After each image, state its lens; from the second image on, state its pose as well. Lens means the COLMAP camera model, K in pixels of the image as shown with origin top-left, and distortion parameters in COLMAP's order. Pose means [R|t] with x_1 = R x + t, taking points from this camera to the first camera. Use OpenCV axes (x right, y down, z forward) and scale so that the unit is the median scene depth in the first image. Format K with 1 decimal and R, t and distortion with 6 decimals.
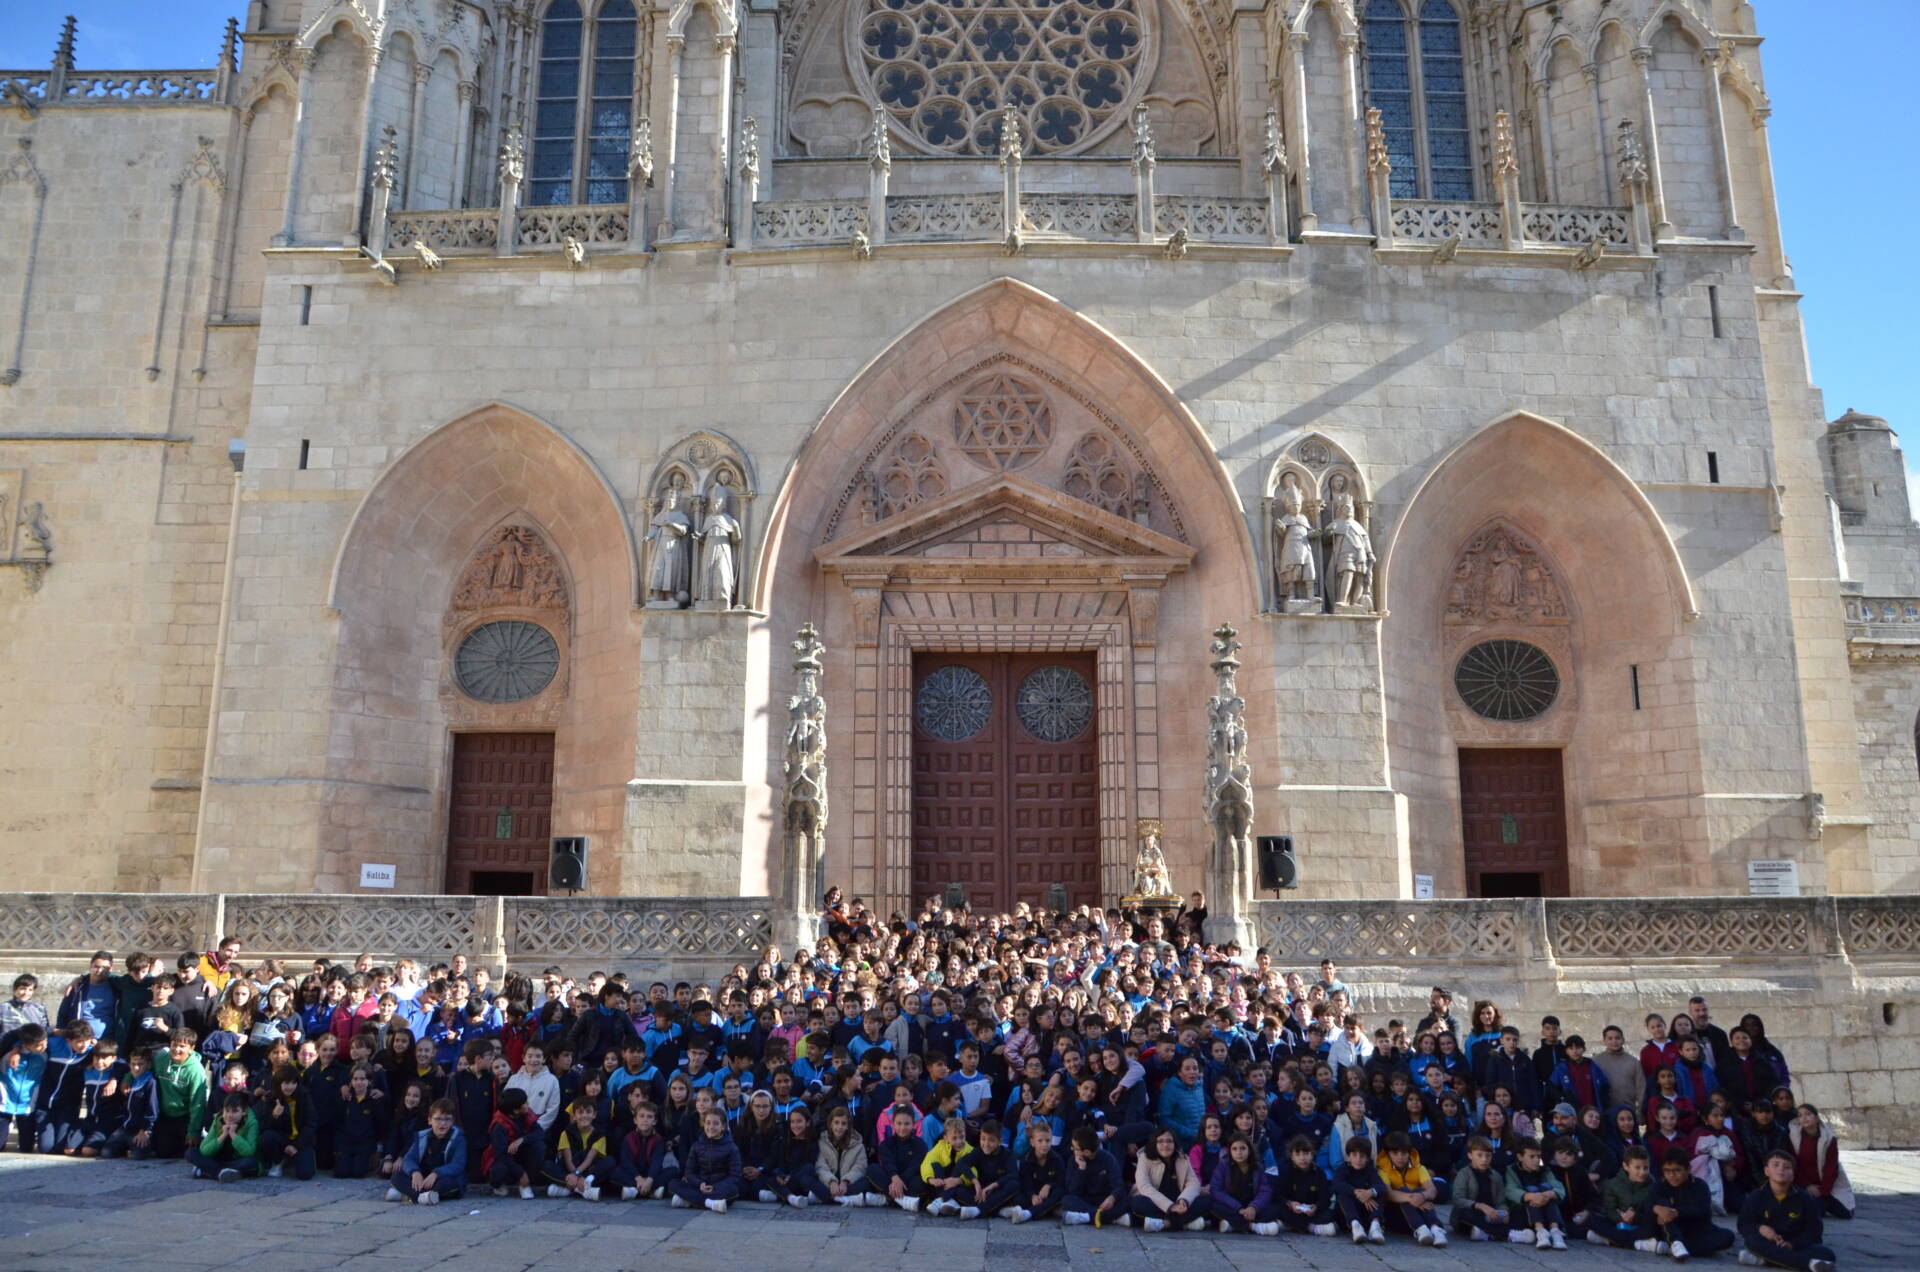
lens RADIAL K [[1455.0, 0, 980.7], [0, 1455.0, 661.5], [0, 0, 1]] dist [-0.042489, 0.007647]
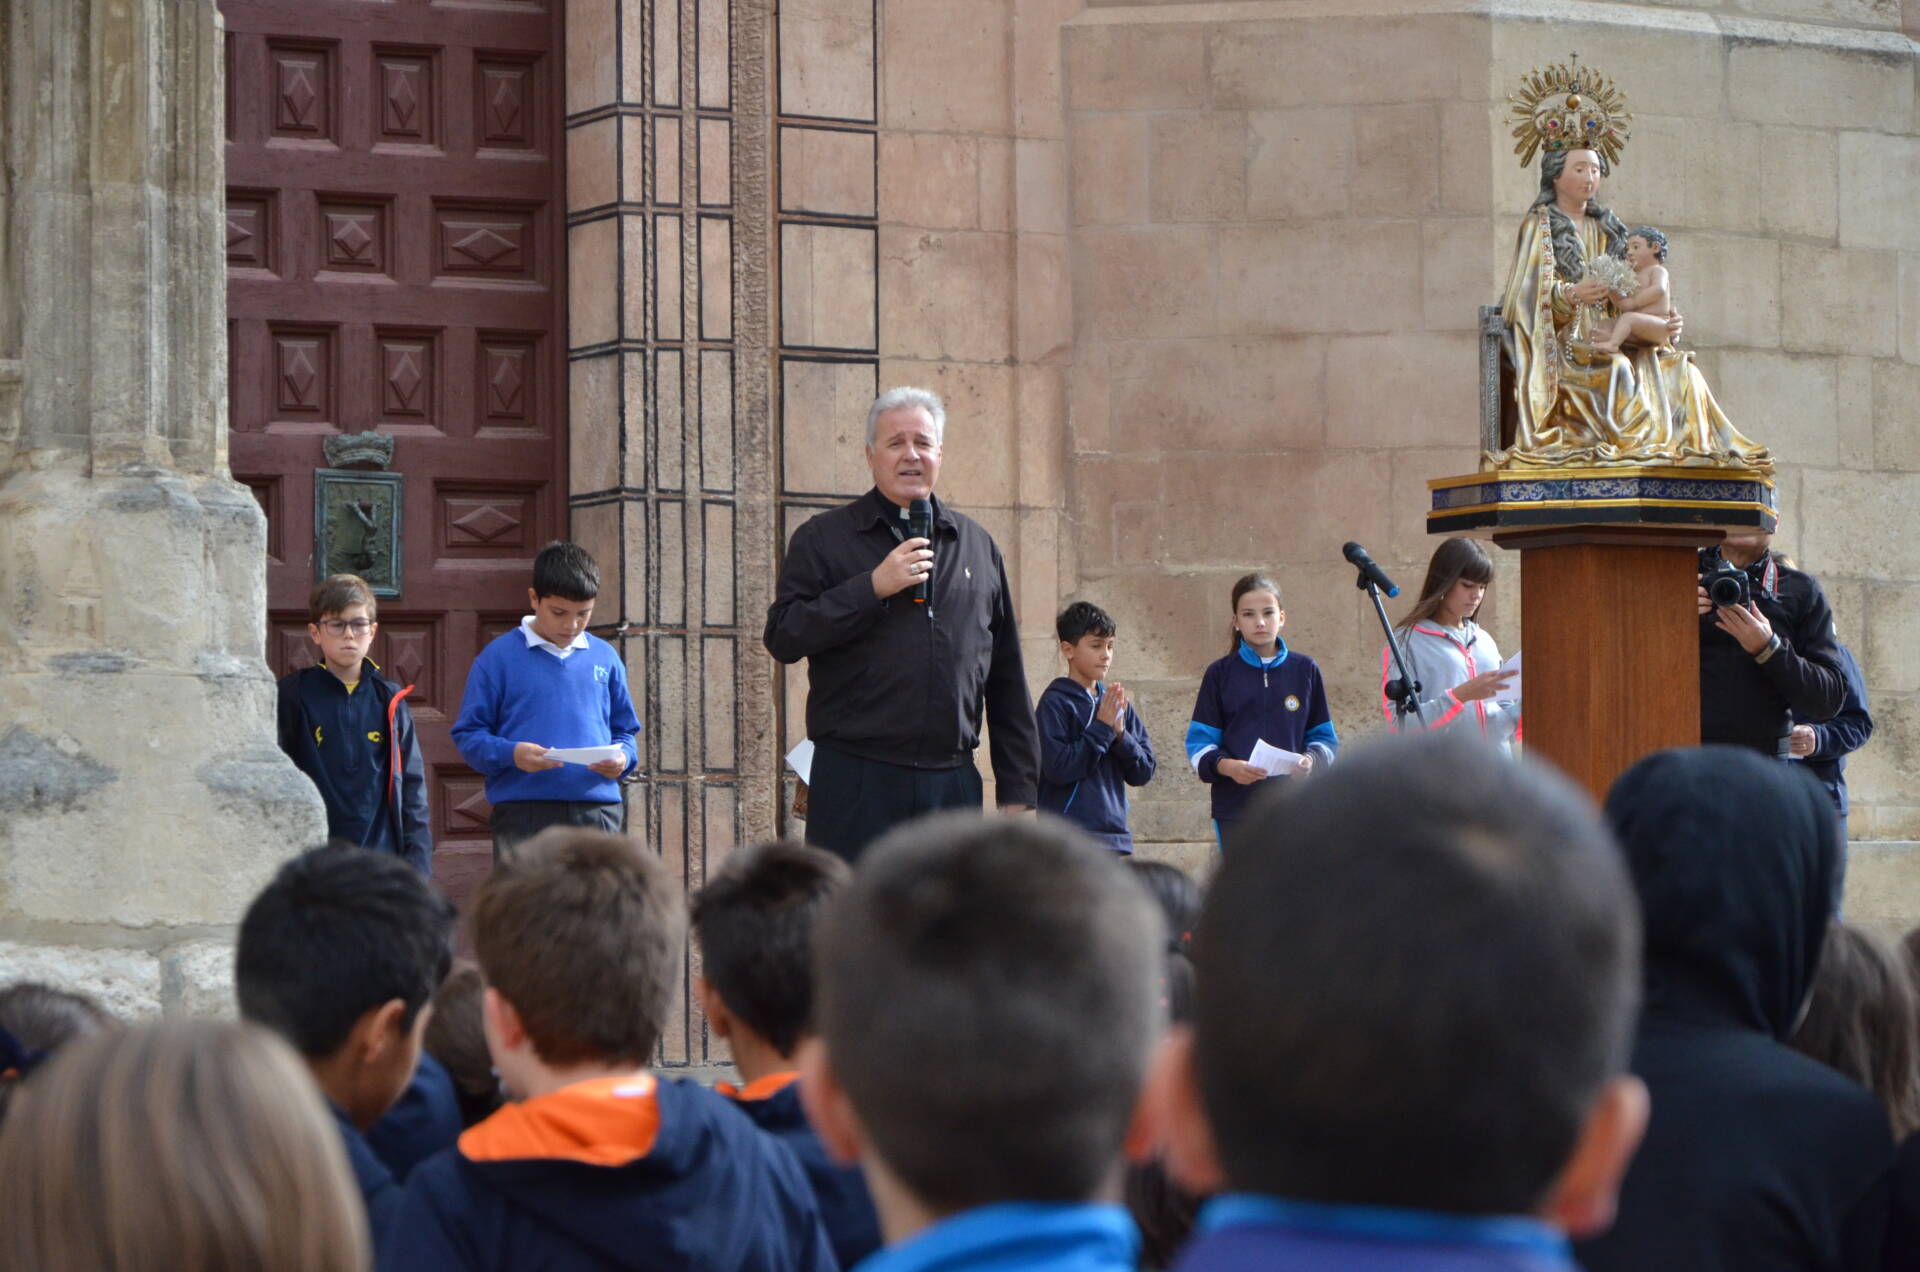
lens RADIAL K [[5724.8, 0, 962.7], [0, 5724.8, 737.2], [0, 0, 1]] dist [0.088367, 0.058042]
pose [[0.870716, 0.008695, 0.491710, -0.251712], [-0.092953, 0.984731, 0.147187, 0.073550], [-0.482922, -0.173864, 0.858229, 0.303172]]
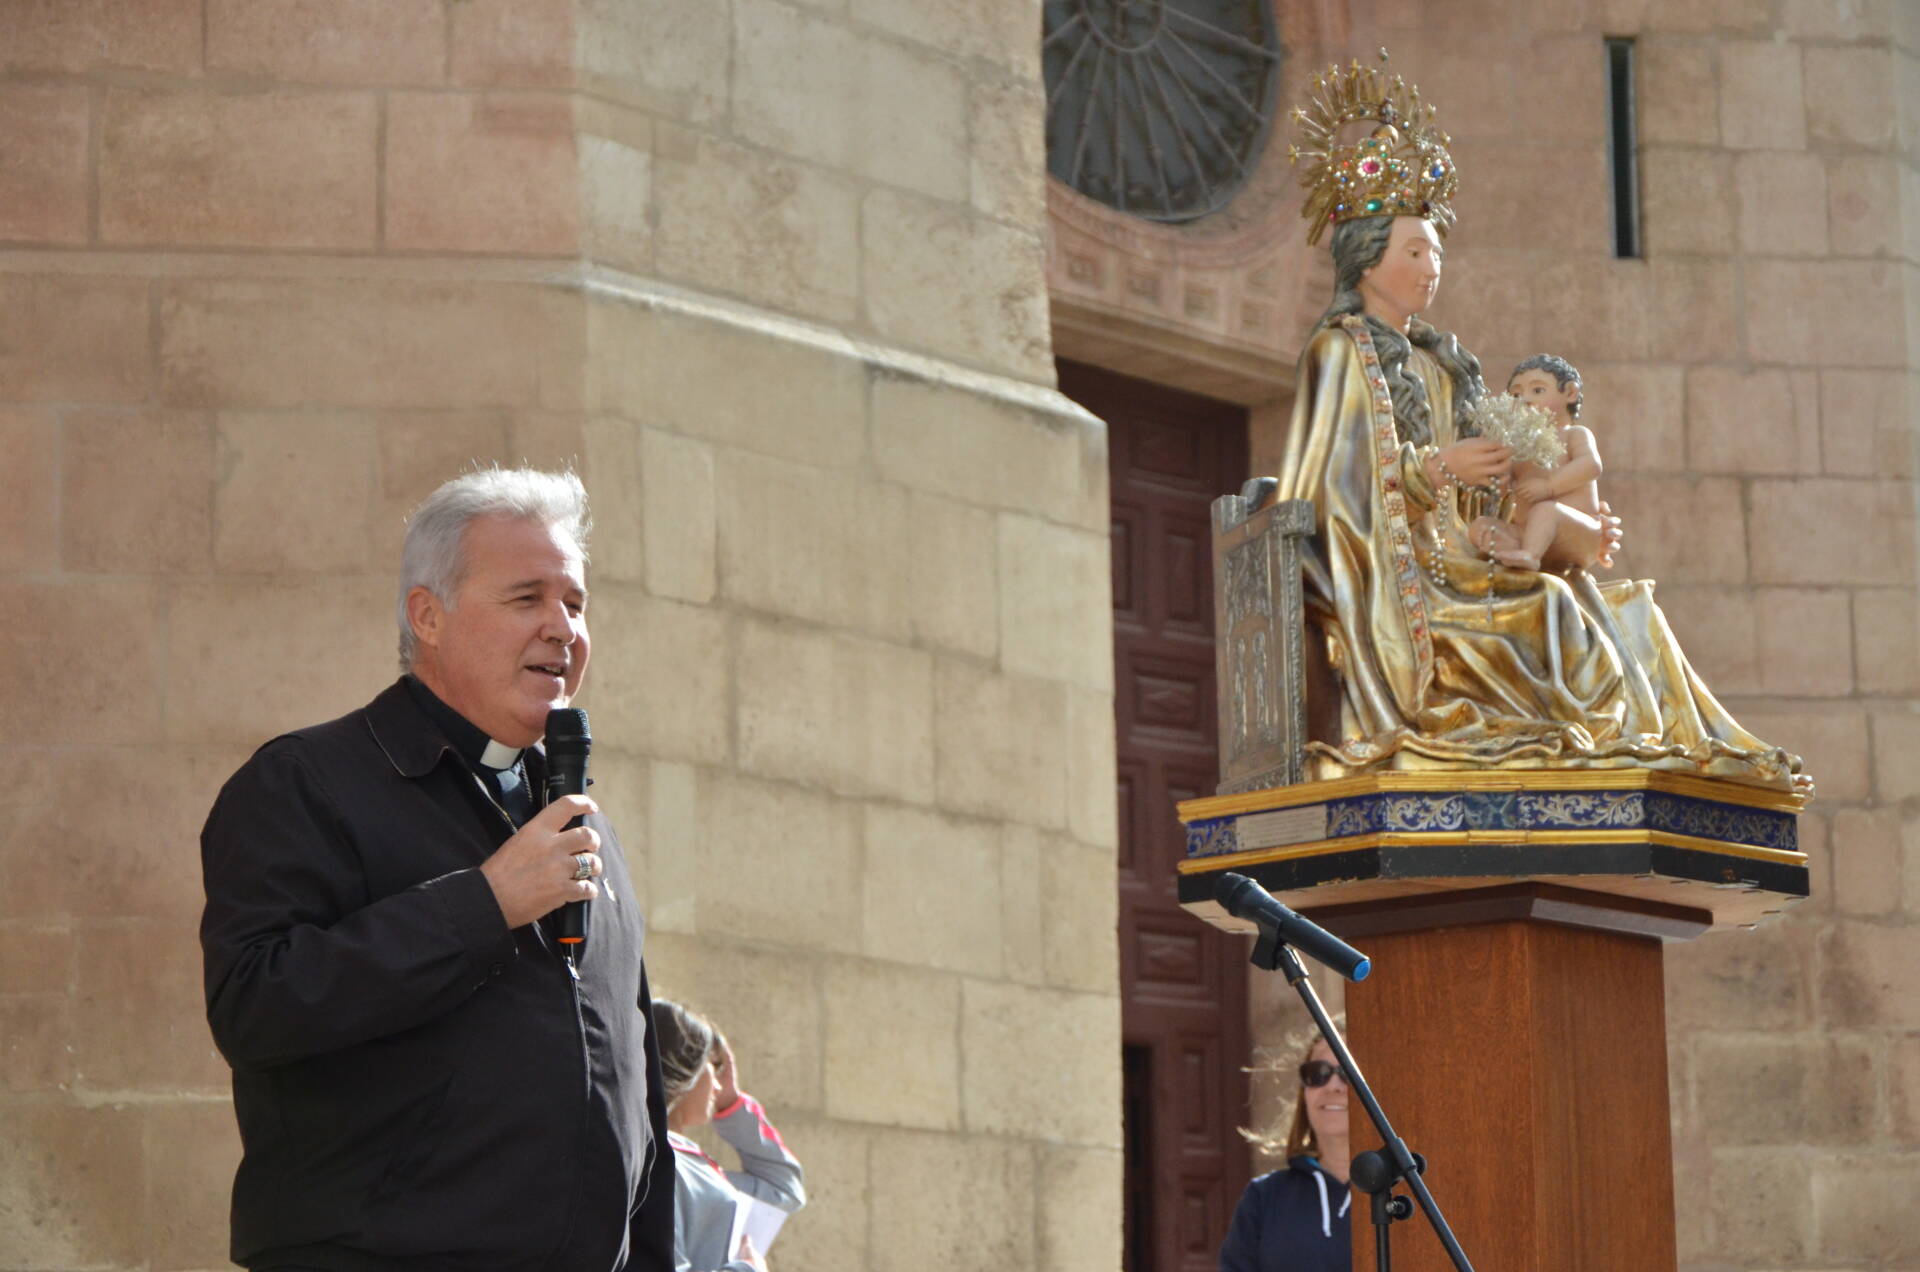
lens RADIAL K [[5217.3, 0, 953.7], [0, 5217.3, 727.5], [0, 0, 1]] dist [-0.065871, 1.641414]
pose [[0.648244, 0.110657, 0.753349, -0.142435], [-0.134814, 0.990432, -0.029476, 0.135054], [-0.749403, -0.082455, 0.656960, 0.611226]]
